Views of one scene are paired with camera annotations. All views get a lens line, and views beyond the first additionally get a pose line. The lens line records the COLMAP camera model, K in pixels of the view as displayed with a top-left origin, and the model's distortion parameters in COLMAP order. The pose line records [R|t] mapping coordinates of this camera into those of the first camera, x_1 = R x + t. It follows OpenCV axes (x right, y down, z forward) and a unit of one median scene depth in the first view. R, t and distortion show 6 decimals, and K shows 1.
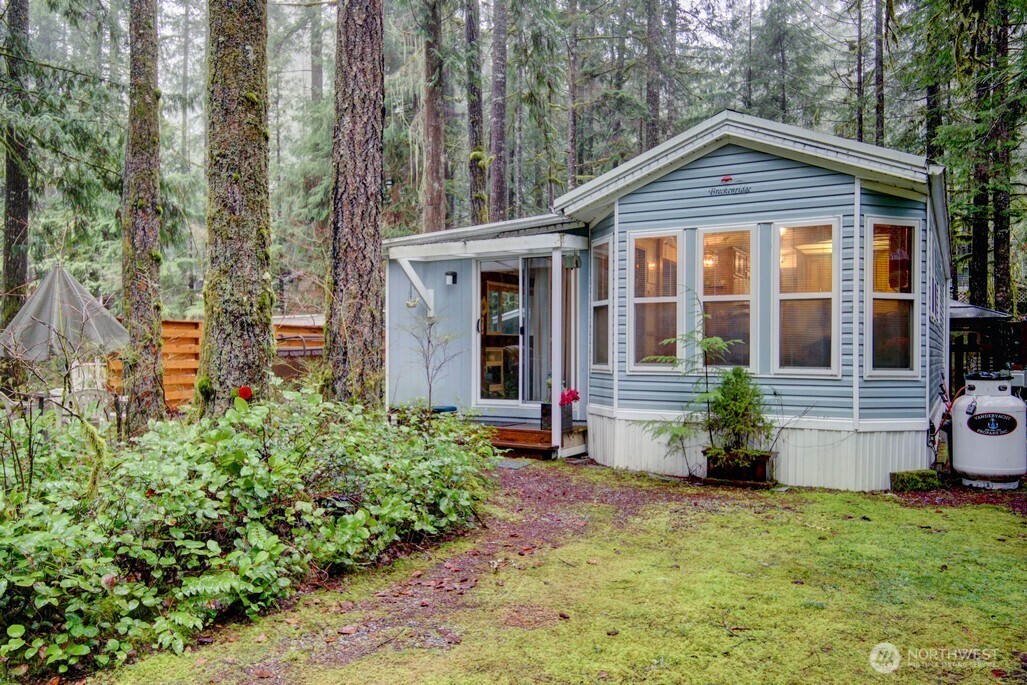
lens RADIAL K [[601.4, 0, 513.9], [0, 601.4, 342.2], [0, 0, 1]] dist [0.012622, -0.005119]
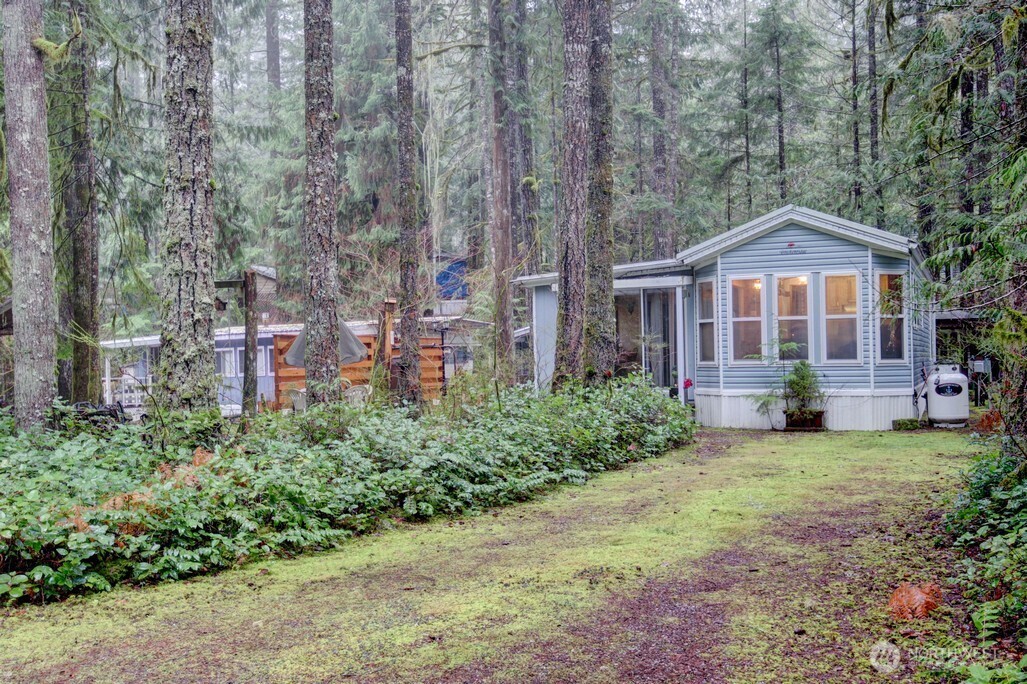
lens RADIAL K [[704.1, 0, 516.4], [0, 704.1, 341.0], [0, 0, 1]] dist [0.011857, 0.001474]
pose [[0.997167, -0.019977, 0.072517, -0.538535], [0.020595, 0.999758, -0.007777, -0.012136], [-0.072344, 0.009248, 0.997337, -0.855166]]
